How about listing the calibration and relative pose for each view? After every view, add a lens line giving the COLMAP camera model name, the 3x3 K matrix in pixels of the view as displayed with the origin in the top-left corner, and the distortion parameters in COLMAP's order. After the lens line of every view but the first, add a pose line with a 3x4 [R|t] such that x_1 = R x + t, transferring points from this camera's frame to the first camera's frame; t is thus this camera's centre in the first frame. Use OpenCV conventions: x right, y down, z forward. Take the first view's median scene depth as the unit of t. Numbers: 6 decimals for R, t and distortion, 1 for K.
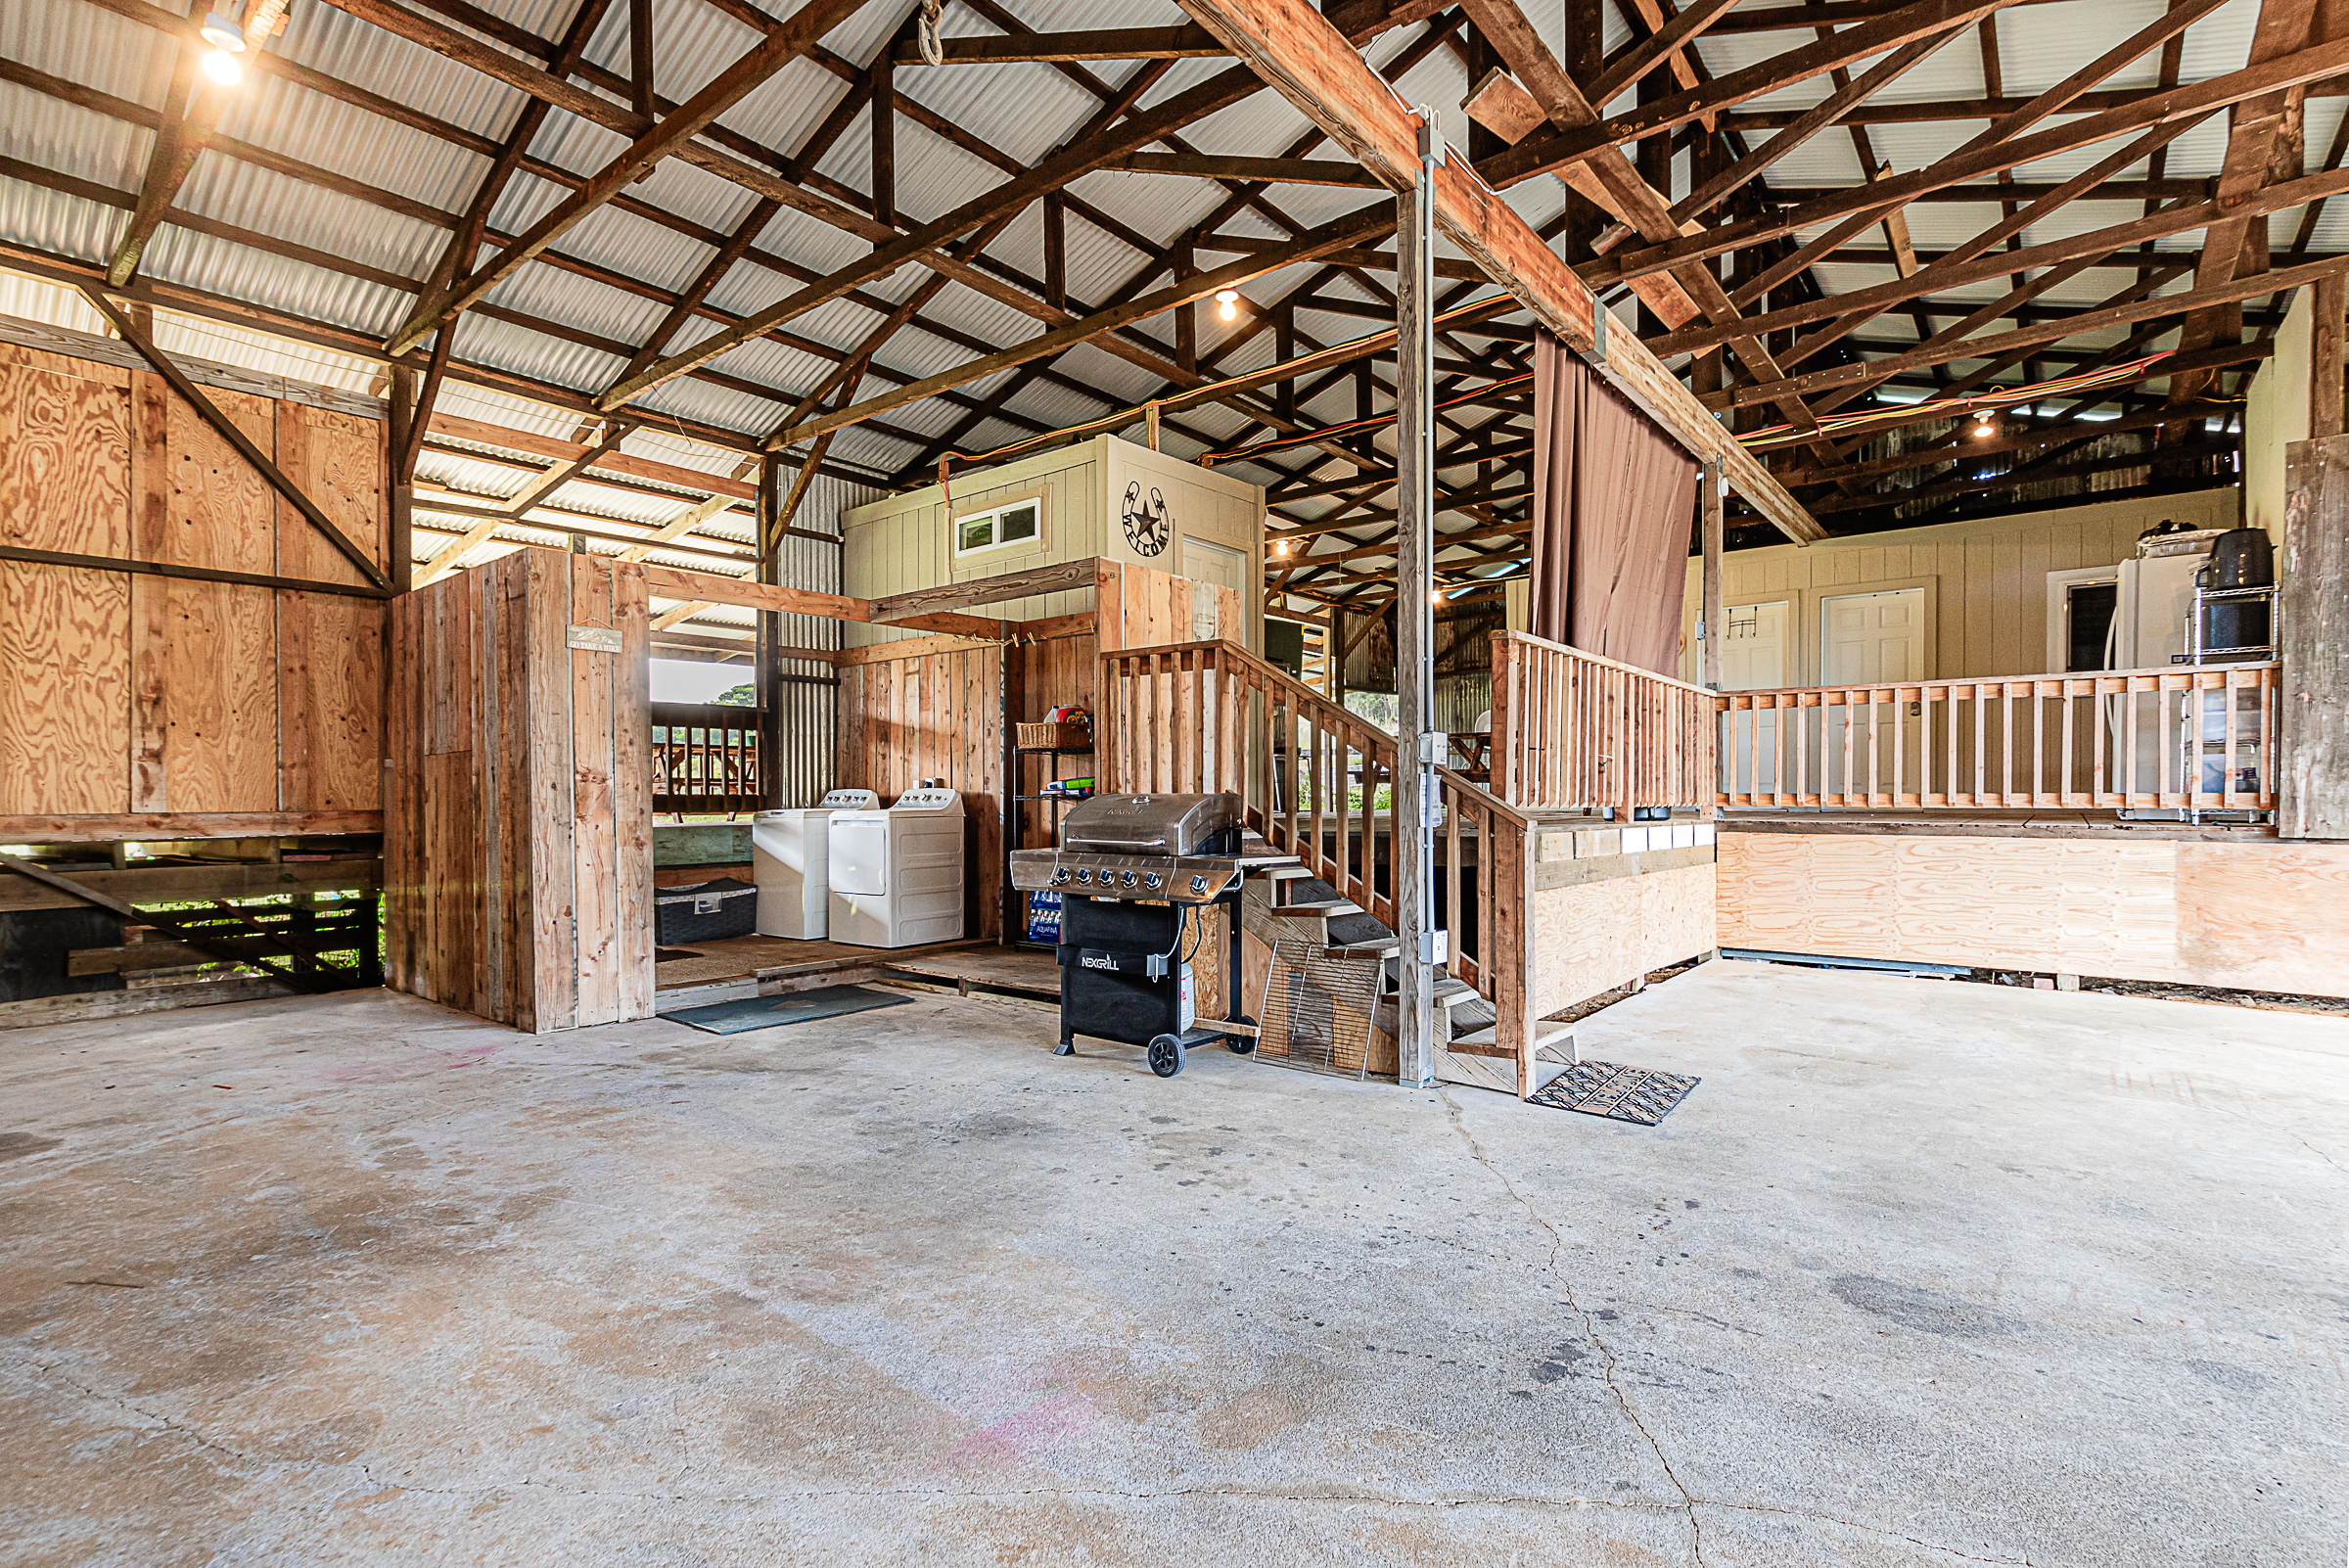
lens RADIAL K [[1107.2, 0, 1218.9], [0, 1107.2, 696.1], [0, 0, 1]] dist [0.003907, 0.000142]
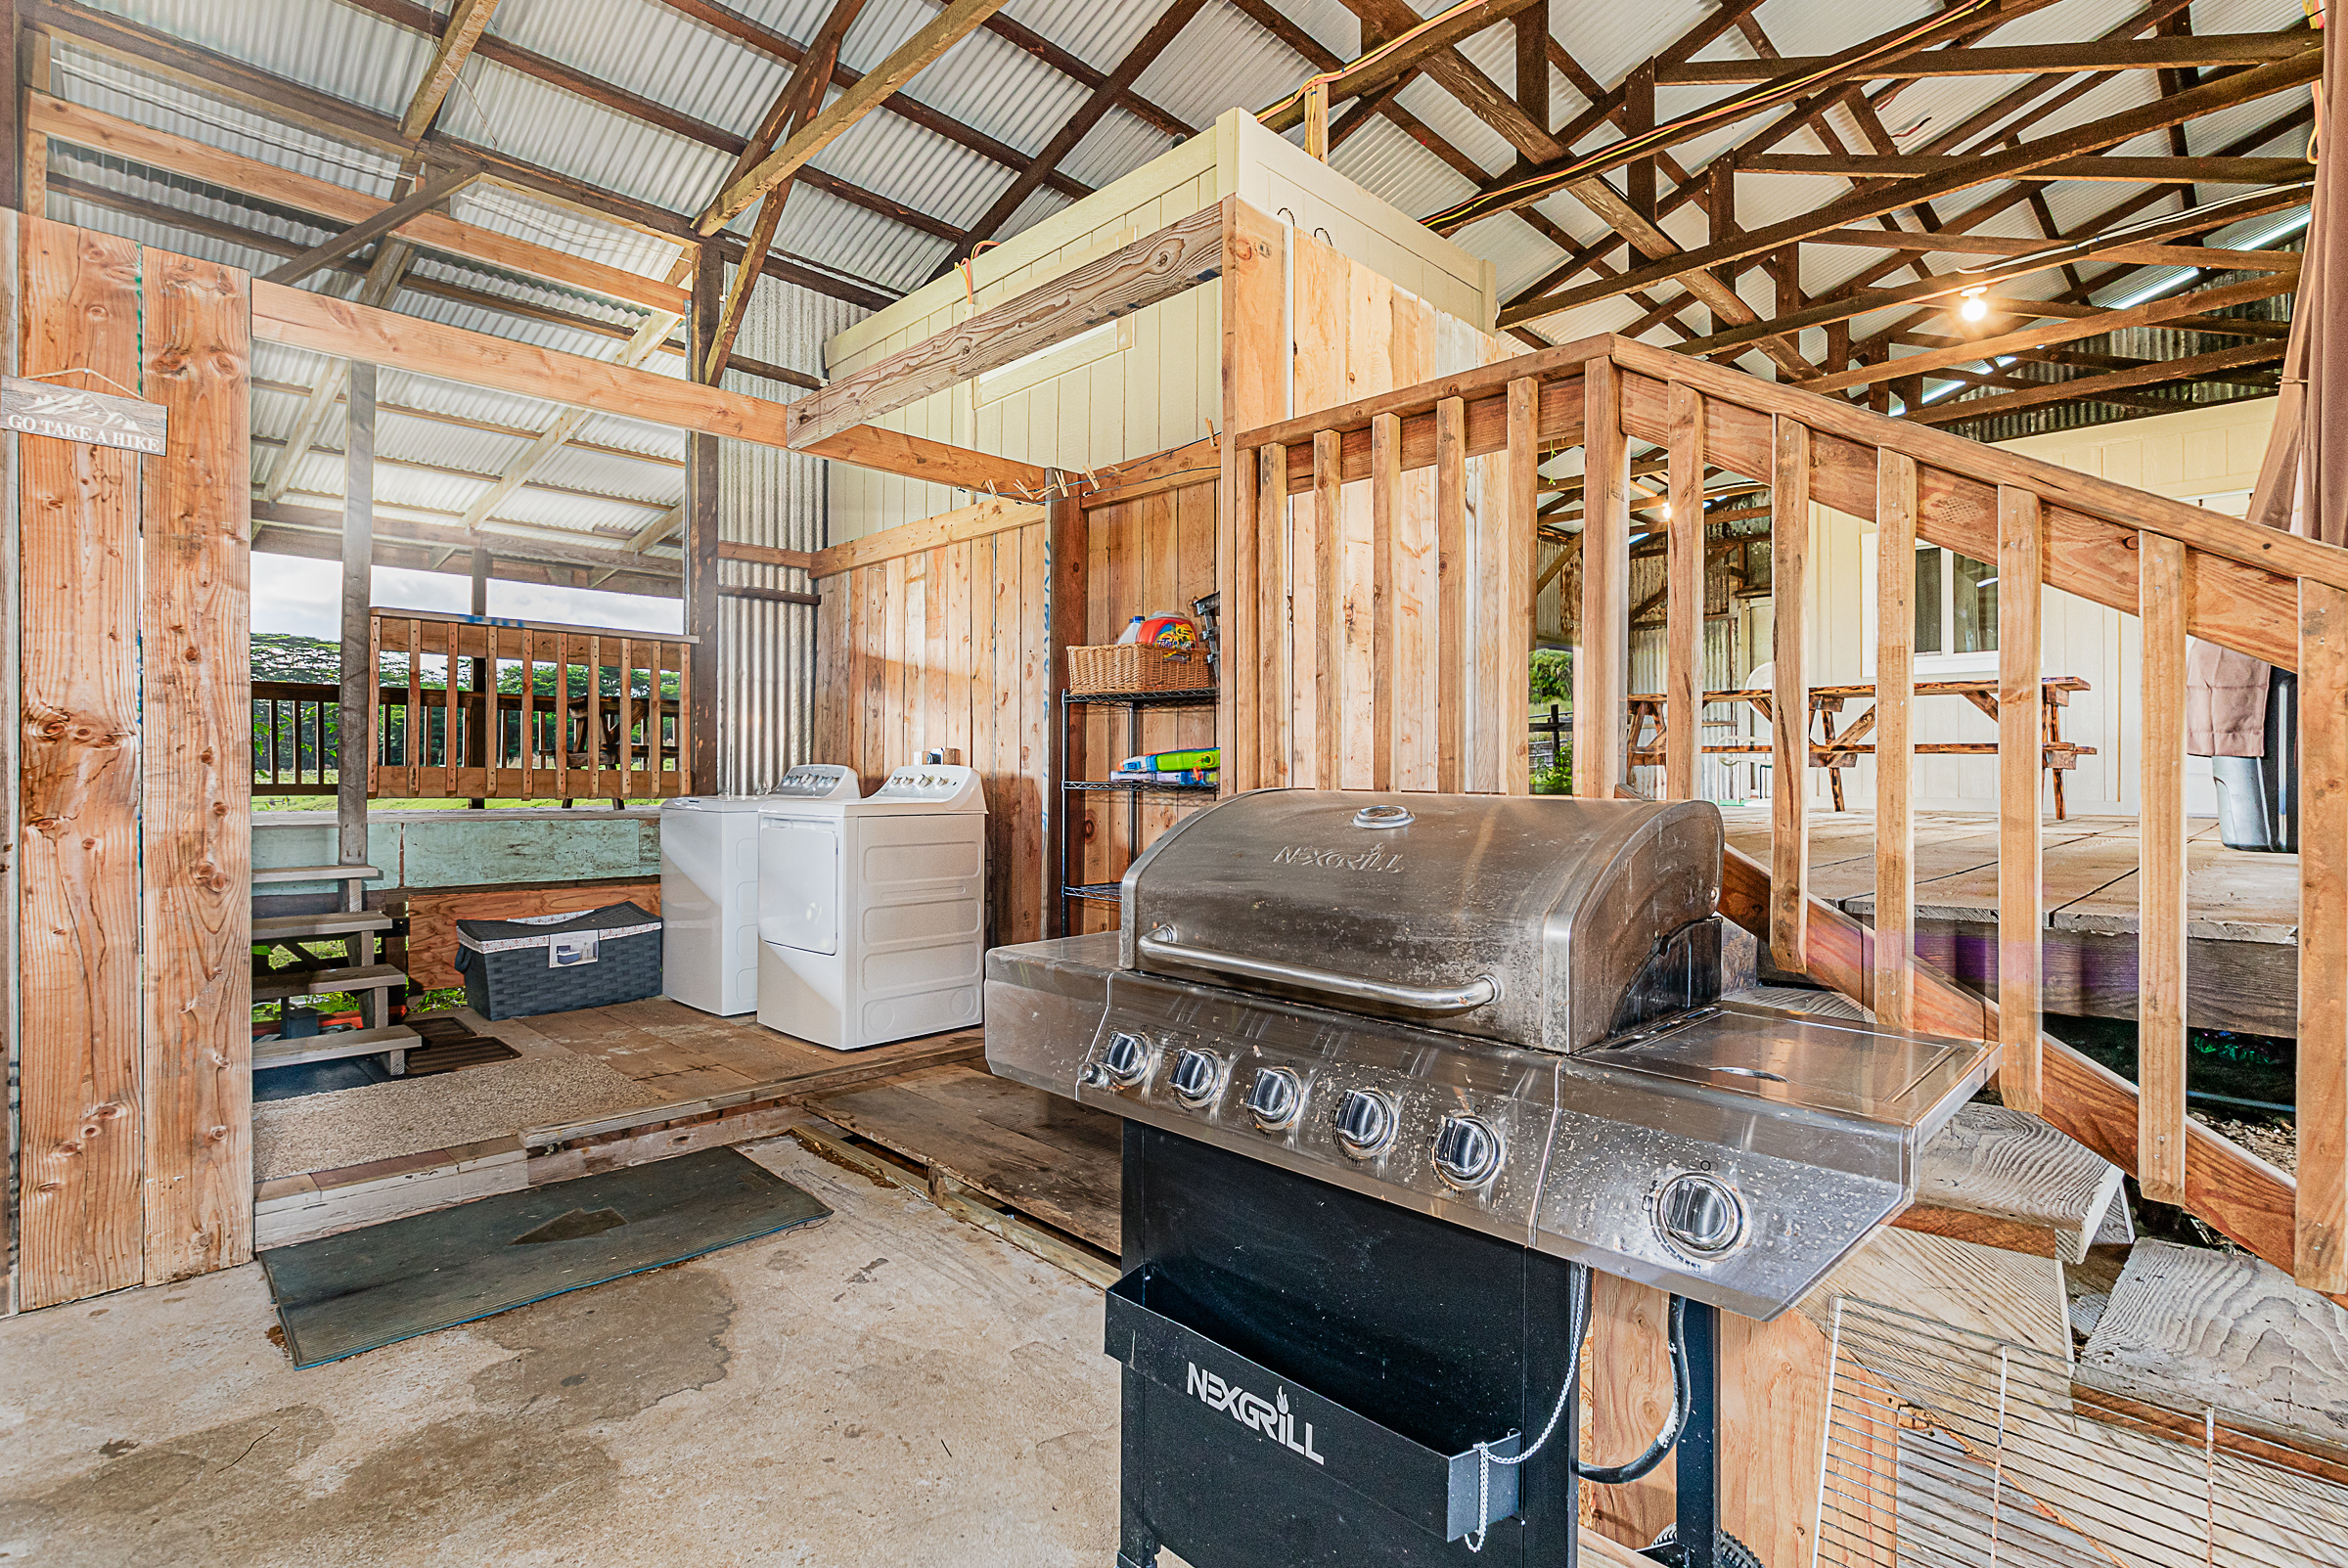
lens RADIAL K [[1106.7, 0, 1177.8], [0, 1106.7, 766.5], [0, 0, 1]] dist [0.003907, 0.000142]
pose [[0.991436, 0.014641, -0.129772, -0.055586], [-0.003725, 0.996461, 0.083969, 0.034784], [0.130542, -0.082767, 0.987982, 0.443076]]
